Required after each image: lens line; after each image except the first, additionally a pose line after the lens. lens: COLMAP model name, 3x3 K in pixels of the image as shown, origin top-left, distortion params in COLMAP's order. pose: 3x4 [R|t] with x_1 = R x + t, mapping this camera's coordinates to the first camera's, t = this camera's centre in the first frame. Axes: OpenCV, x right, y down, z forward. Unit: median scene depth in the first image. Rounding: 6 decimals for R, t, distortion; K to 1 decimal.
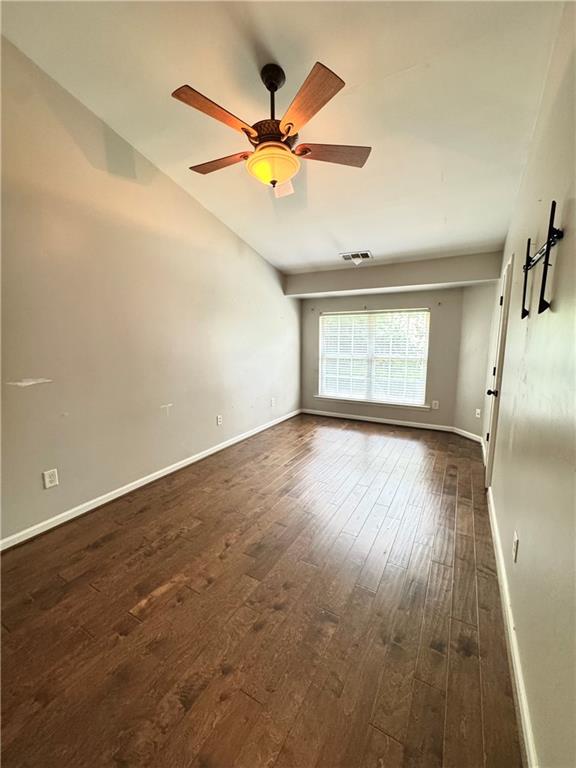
lens RADIAL K [[306.5, 0, 290.3], [0, 306.5, 383.9], [0, 0, 1]] dist [-0.001942, -0.000258]
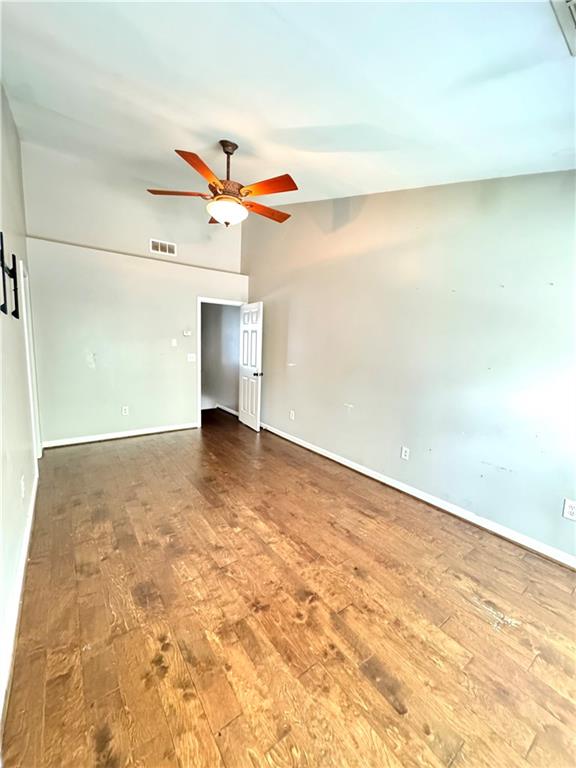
lens RADIAL K [[306.5, 0, 290.3], [0, 306.5, 383.9], [0, 0, 1]] dist [-0.001942, -0.000258]
pose [[-0.394071, 0.119690, -0.911253, 0.774093], [-0.173215, 0.964044, 0.201531, -0.215844], [0.902610, 0.237260, -0.359170, 1.305362]]
